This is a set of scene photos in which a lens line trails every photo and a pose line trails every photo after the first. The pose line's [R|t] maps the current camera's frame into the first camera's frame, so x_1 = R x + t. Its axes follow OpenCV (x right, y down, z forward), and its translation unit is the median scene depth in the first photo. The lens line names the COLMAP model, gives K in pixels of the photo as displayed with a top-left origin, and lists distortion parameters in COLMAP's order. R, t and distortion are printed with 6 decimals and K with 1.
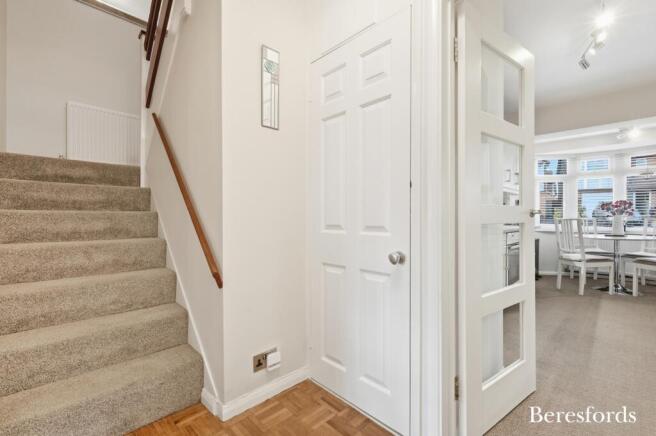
lens RADIAL K [[287.0, 0, 330.0], [0, 287.0, 220.3], [0, 0, 1]] dist [-0.002025, -0.000247]
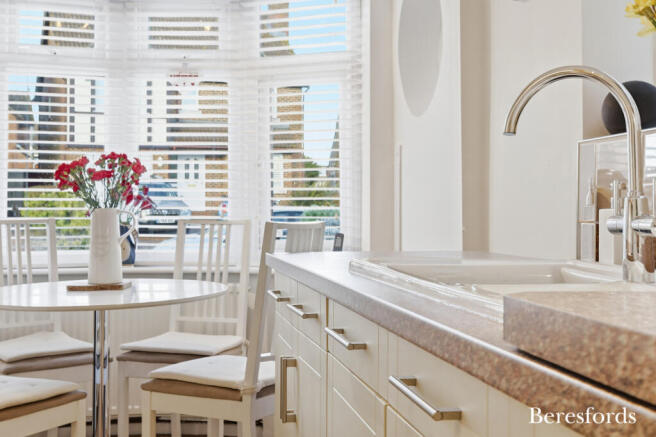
lens RADIAL K [[853.9, 0, 328.0], [0, 853.9, 218.5], [0, 0, 1]] dist [-0.005882, -0.006749]
pose [[0.558214, 0.000412, 0.829697, 0.455413], [0.005871, 0.999973, -0.004447, -0.004395], [-0.829676, 0.007353, 0.558197, 0.379252]]
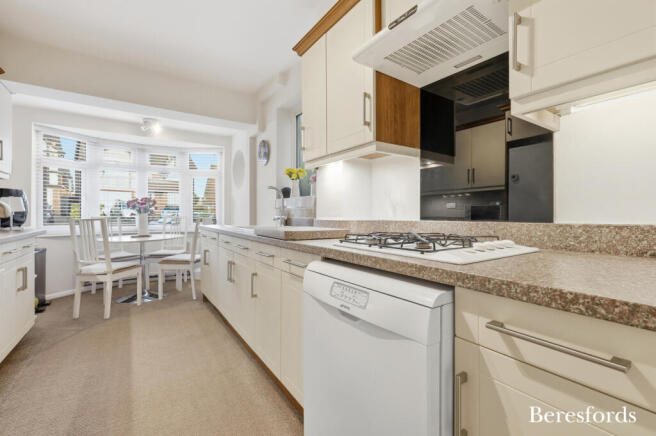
lens RADIAL K [[287.1, 0, 328.5], [0, 287.1, 215.9], [0, 0, 1]] dist [0.000799, -0.000274]
pose [[0.177225, -0.004232, 0.984161, 0.206335], [0.008457, 0.999960, 0.002777, -0.007603], [-0.984134, 0.007831, 0.177254, 0.253275]]
